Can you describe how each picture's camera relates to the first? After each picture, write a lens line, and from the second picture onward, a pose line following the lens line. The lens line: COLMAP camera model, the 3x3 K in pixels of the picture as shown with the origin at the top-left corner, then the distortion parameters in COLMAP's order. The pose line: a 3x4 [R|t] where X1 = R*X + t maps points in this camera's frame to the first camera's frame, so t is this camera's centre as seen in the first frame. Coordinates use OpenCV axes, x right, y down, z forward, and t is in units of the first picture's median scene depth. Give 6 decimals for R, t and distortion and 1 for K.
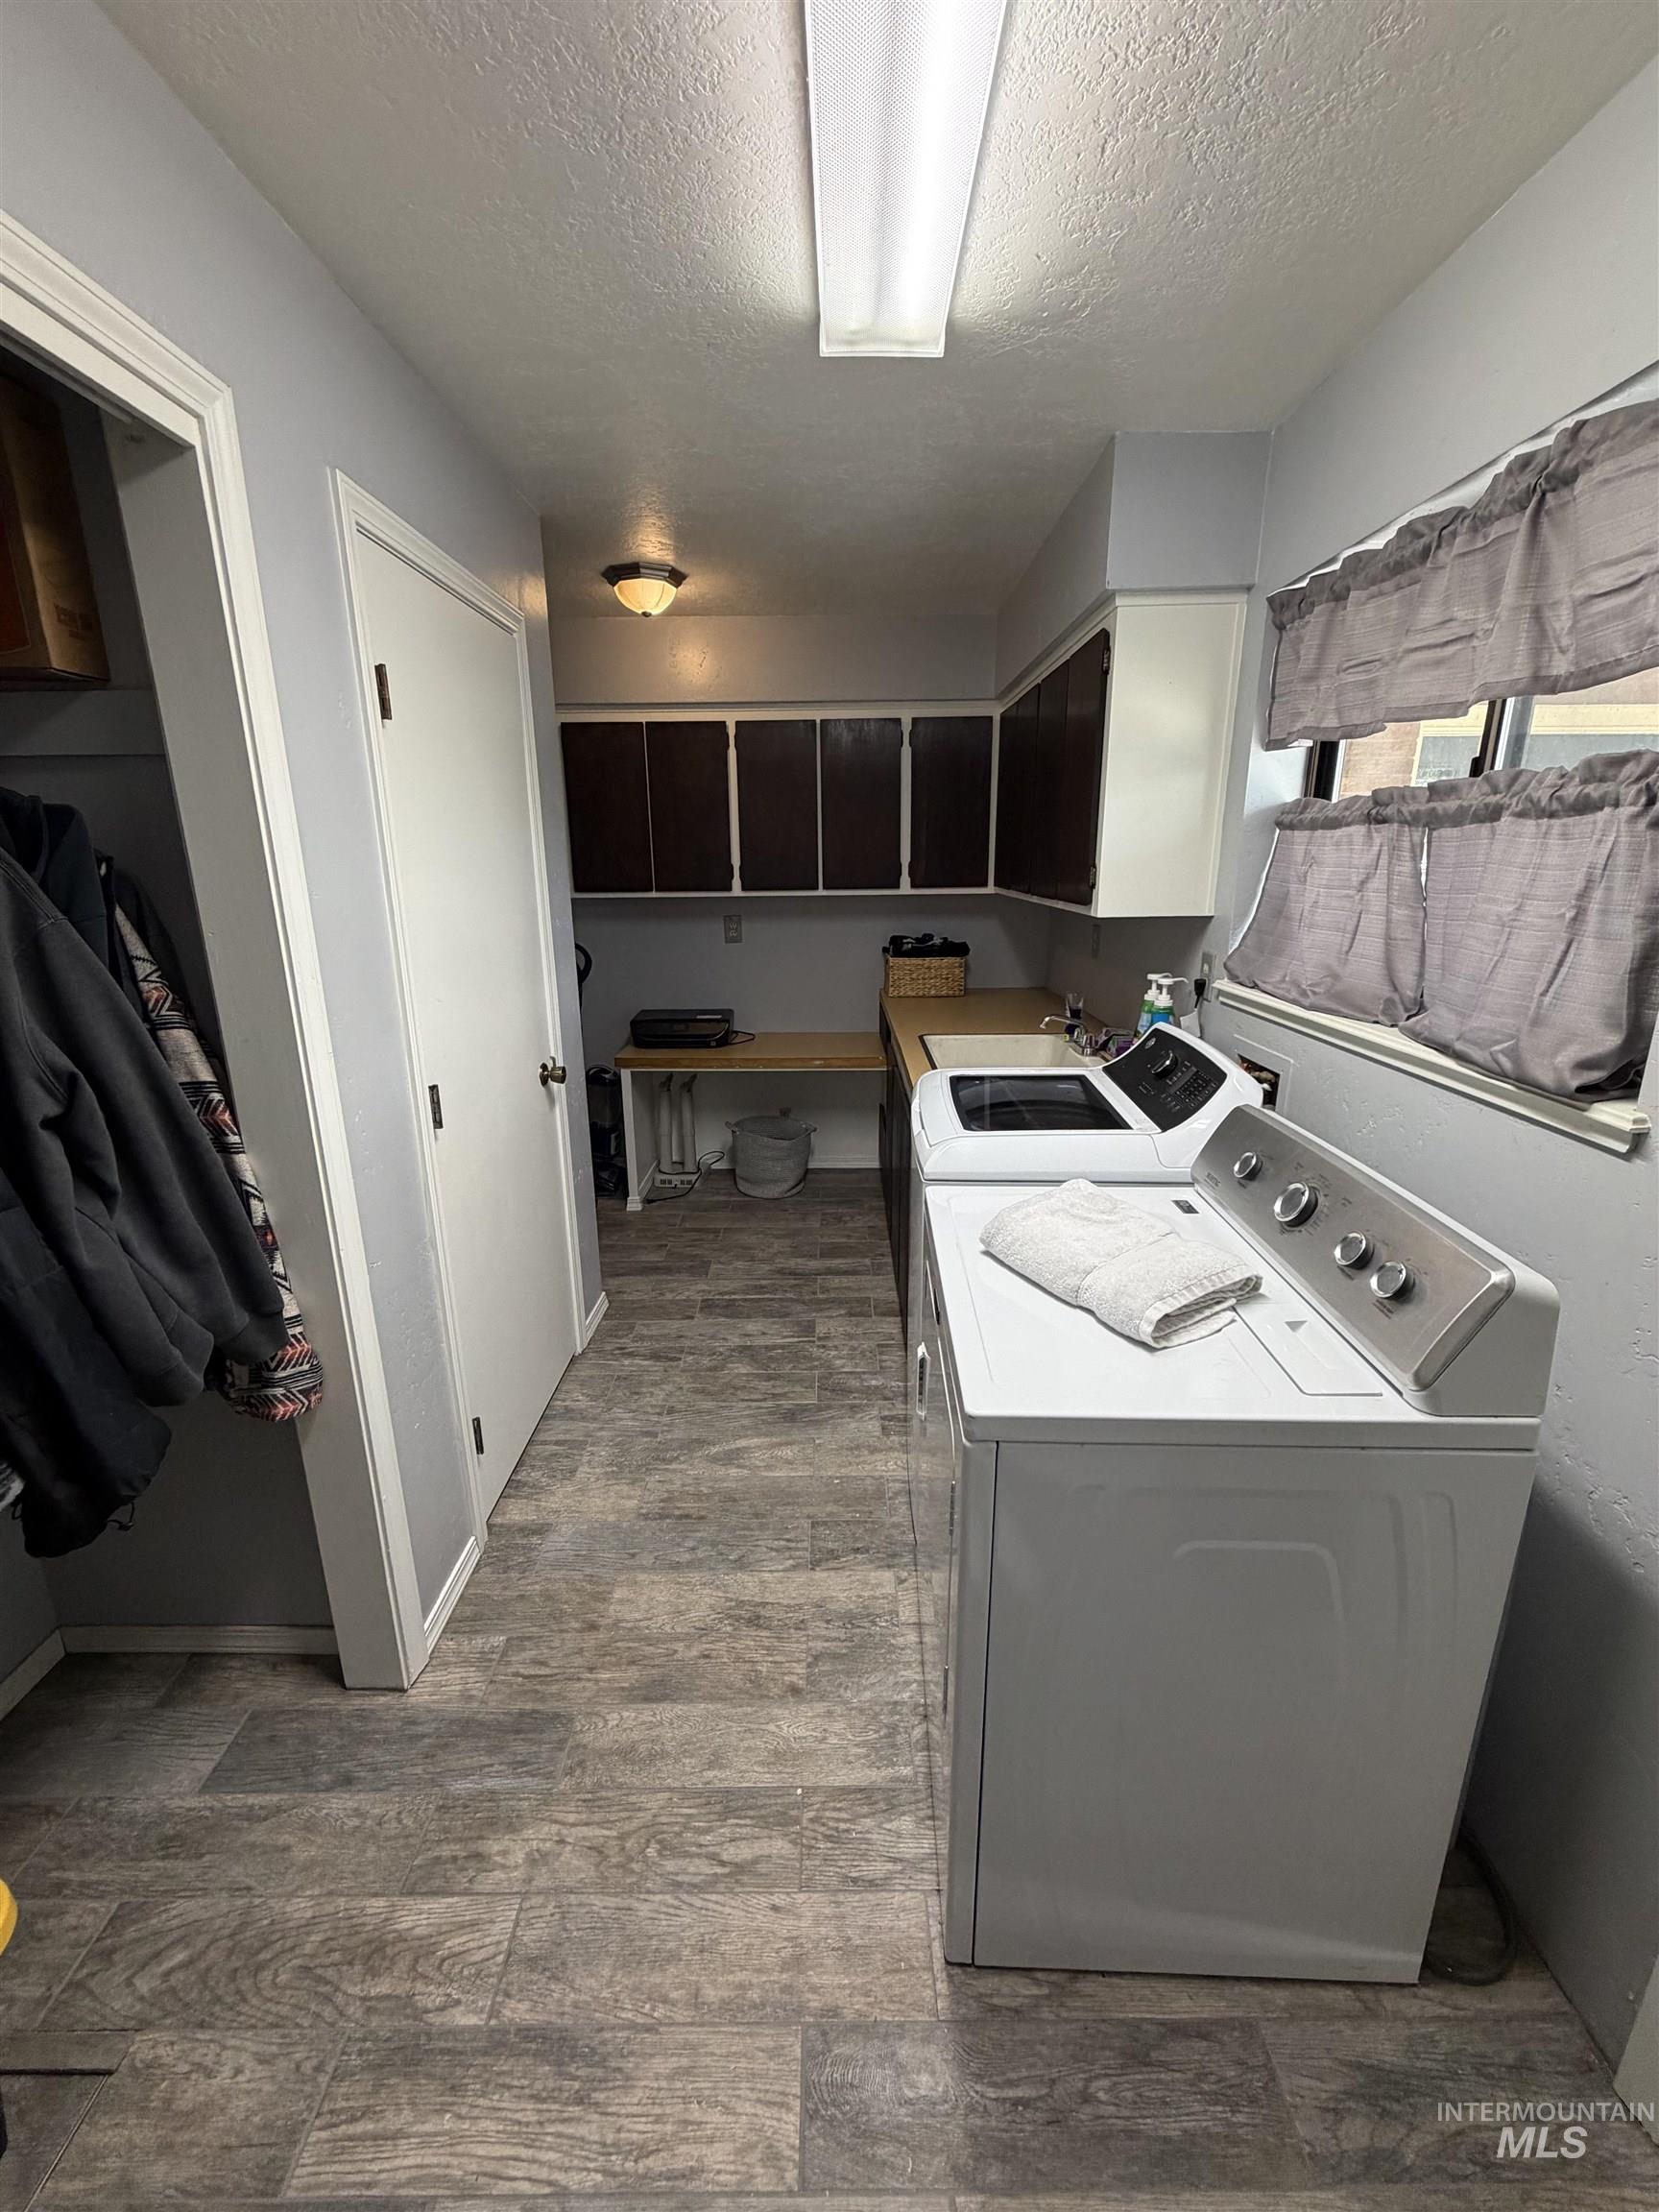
lens RADIAL K [[887.3, 0, 833.6], [0, 887.3, 1100.2], [0, 0, 1]] dist [0.000647, 0.000013]
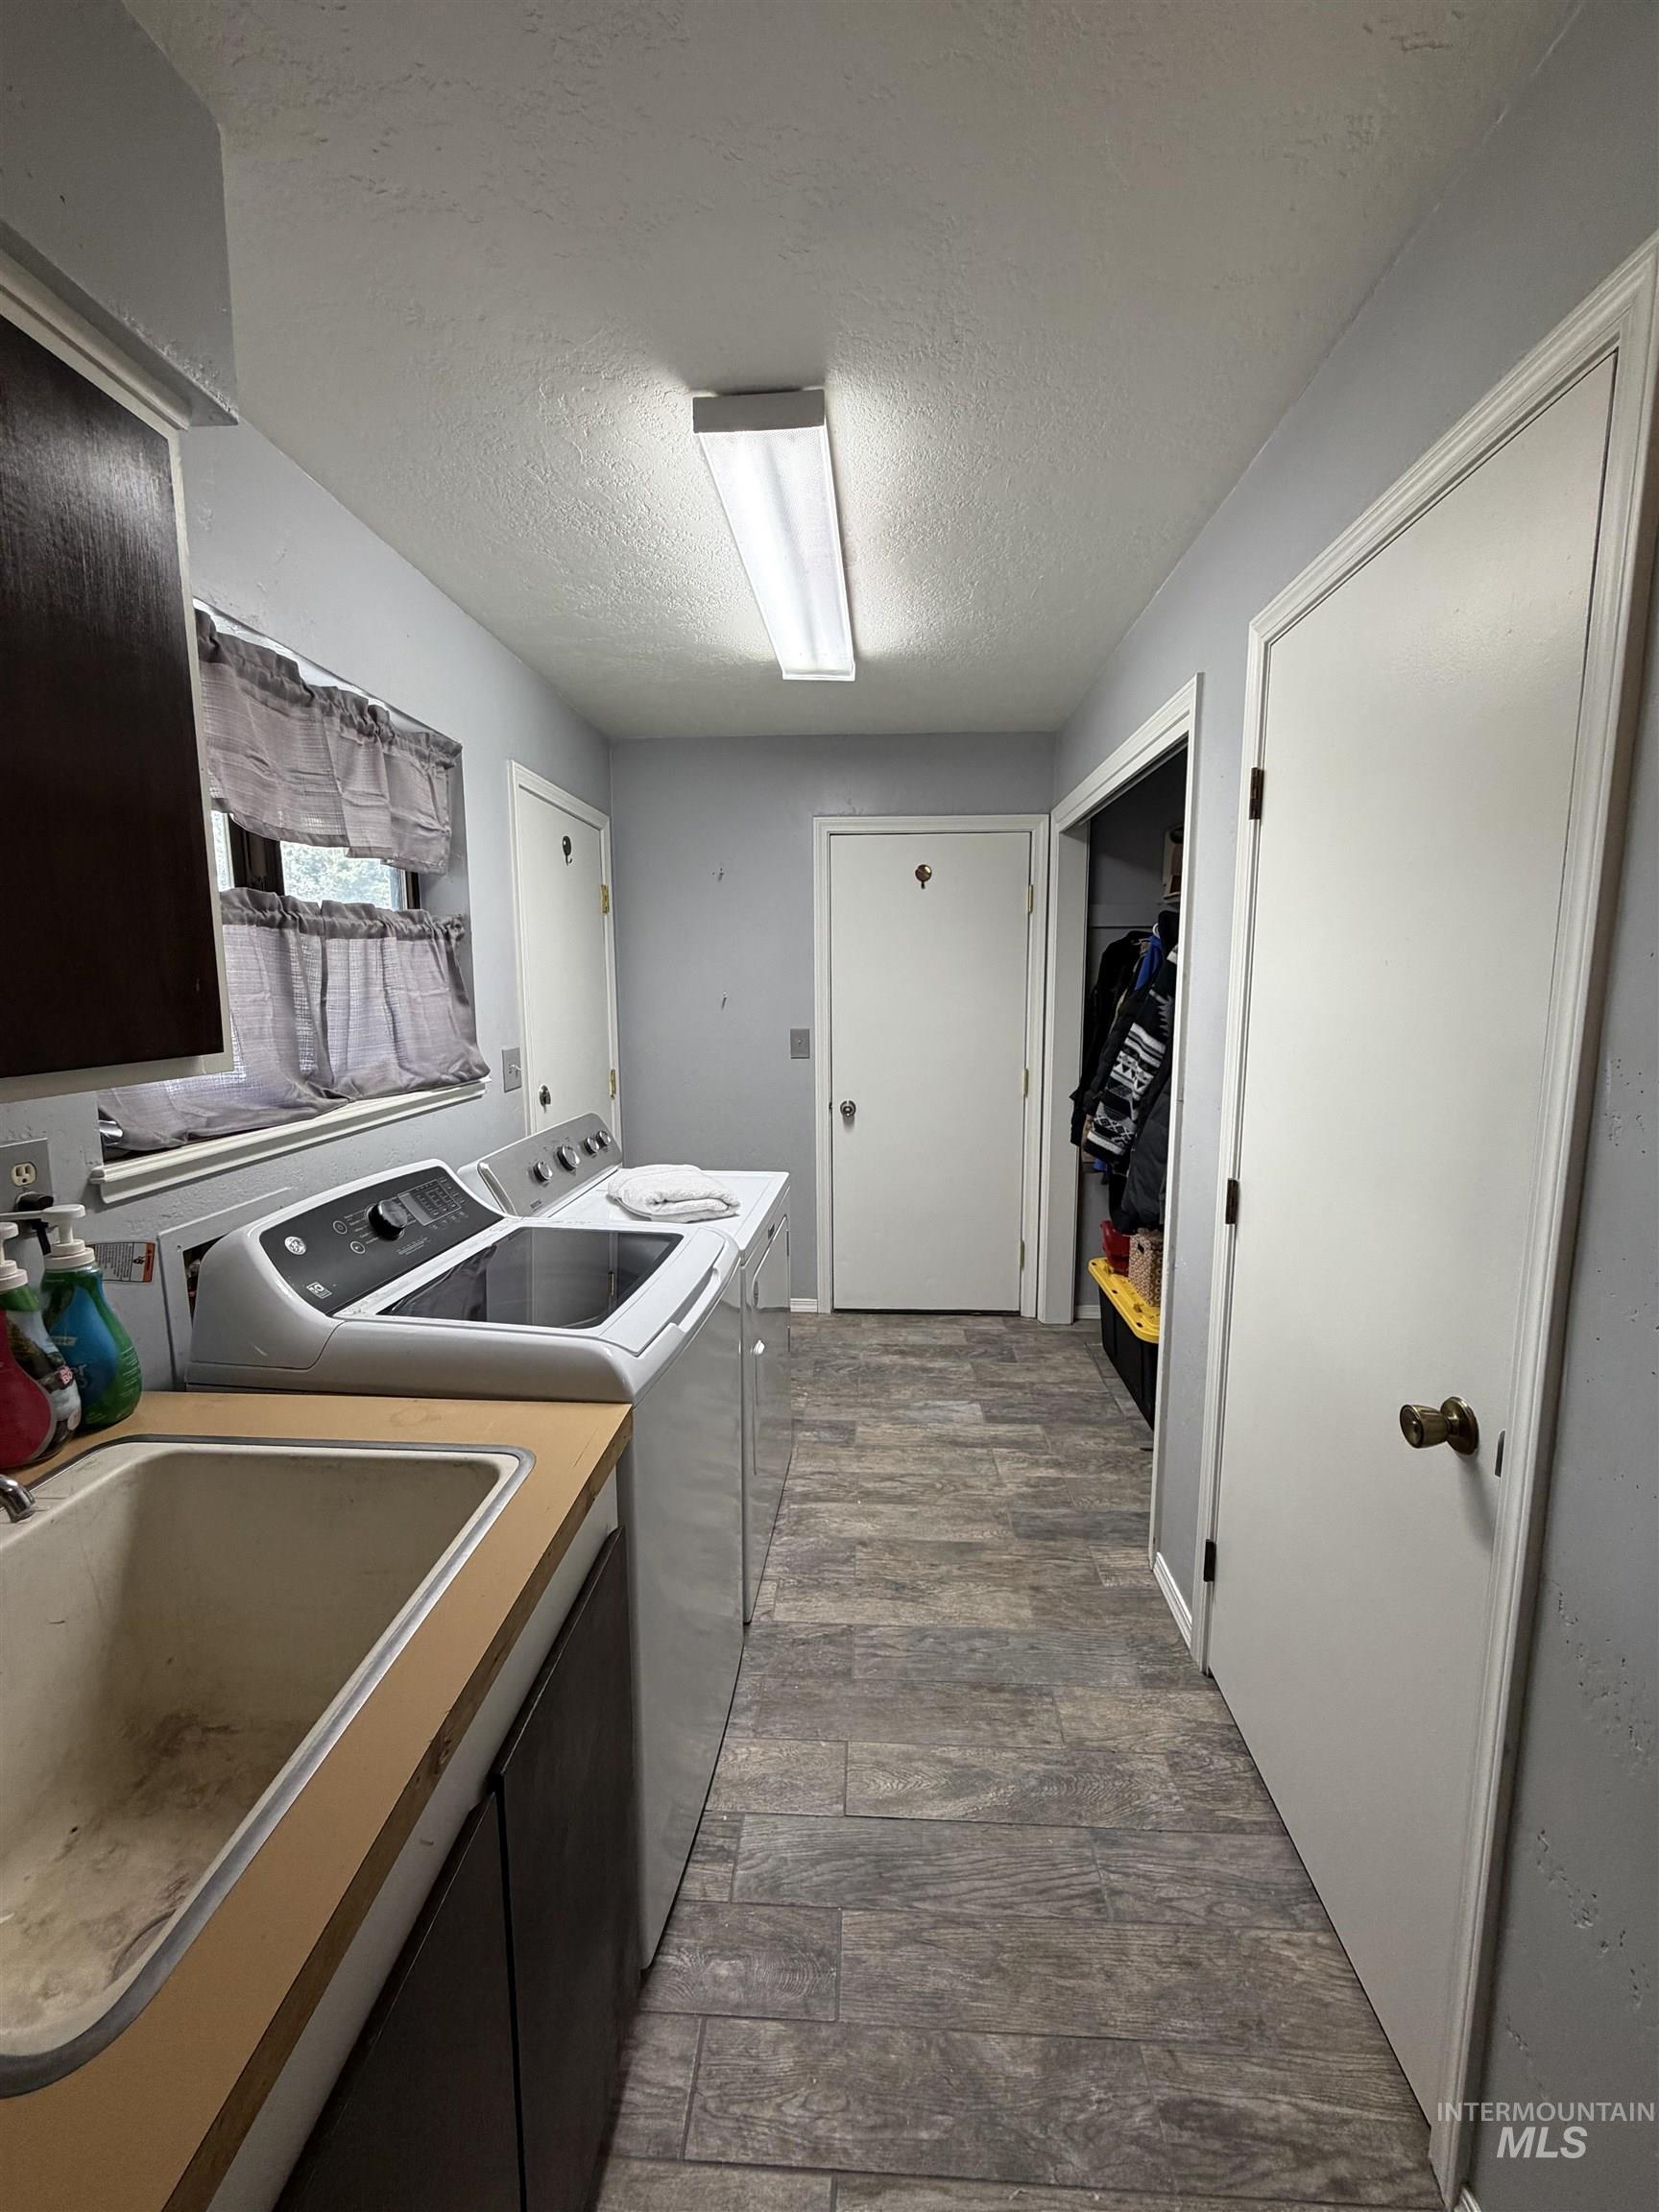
lens RADIAL K [[887.3, 0, 836.2], [0, 887.3, 1101.6], [0, 0, 1]] dist [0.000647, 0.000013]
pose [[-0.998888, 0.001731, 0.047116, -0.067848], [0.020275, 0.917982, 0.396104, -0.521214], [-0.042566, 0.396619, -0.916996, 1.996666]]
